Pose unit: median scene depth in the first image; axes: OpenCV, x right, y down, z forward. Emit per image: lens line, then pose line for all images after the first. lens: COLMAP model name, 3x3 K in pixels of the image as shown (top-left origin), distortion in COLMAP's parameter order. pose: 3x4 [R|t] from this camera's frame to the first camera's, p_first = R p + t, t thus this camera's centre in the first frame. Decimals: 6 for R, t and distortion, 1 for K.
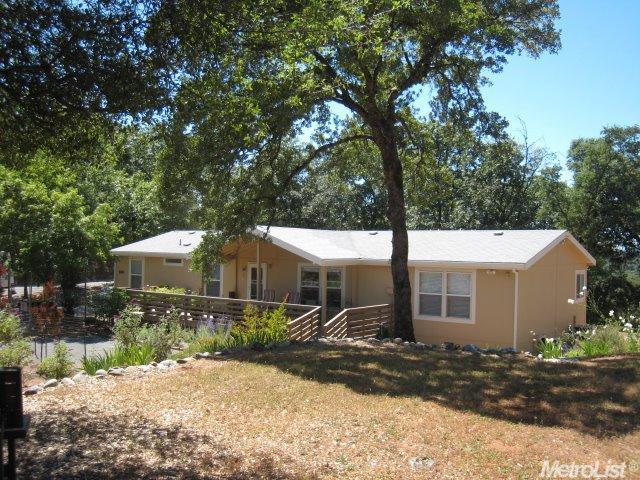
lens RADIAL K [[672.1, 0, 320.0], [0, 672.1, 240.0], [0, 0, 1]] dist [-0.103548, 0.005599]
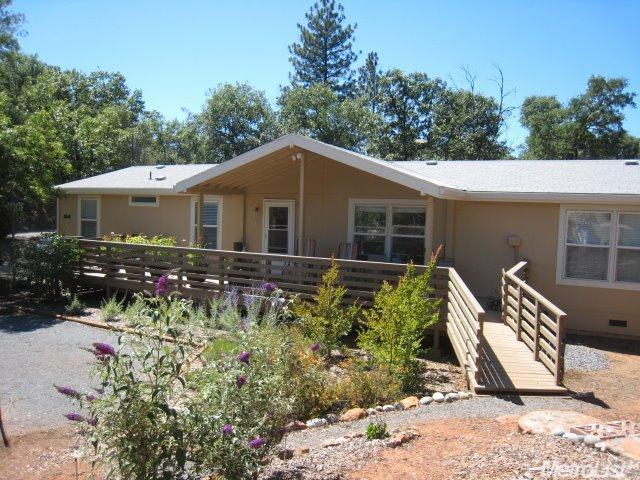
lens RADIAL K [[530.4, 0, 320.0], [0, 530.4, 240.0], [0, 0, 1]] dist [-0.150141, 0.126893]
pose [[0.983912, 0.001591, 0.178649, -0.150544], [-0.014250, 0.997473, 0.069602, 0.037100], [-0.178087, -0.071028, 0.981448, 0.468940]]
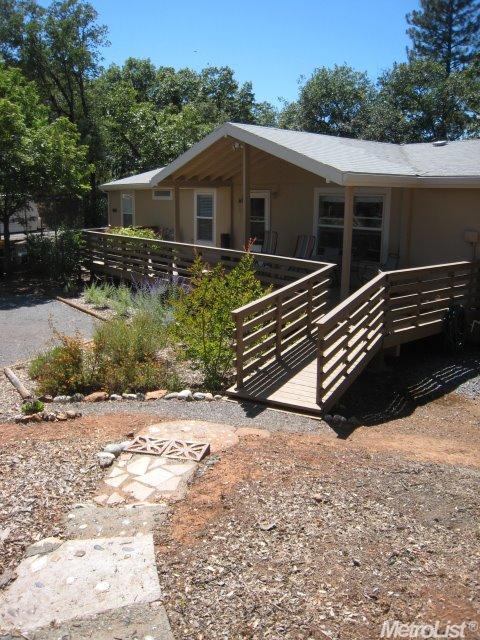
lens RADIAL K [[530.4, 0, 240.0], [0, 530.4, 320.0], [0, 0, 1]] dist [-0.150141, 0.126893]
pose [[0.967397, 0.047116, -0.248844, 0.026700], [0.012922, 0.972081, 0.234288, 0.036742], [0.252936, -0.229865, 0.939780, 0.478875]]
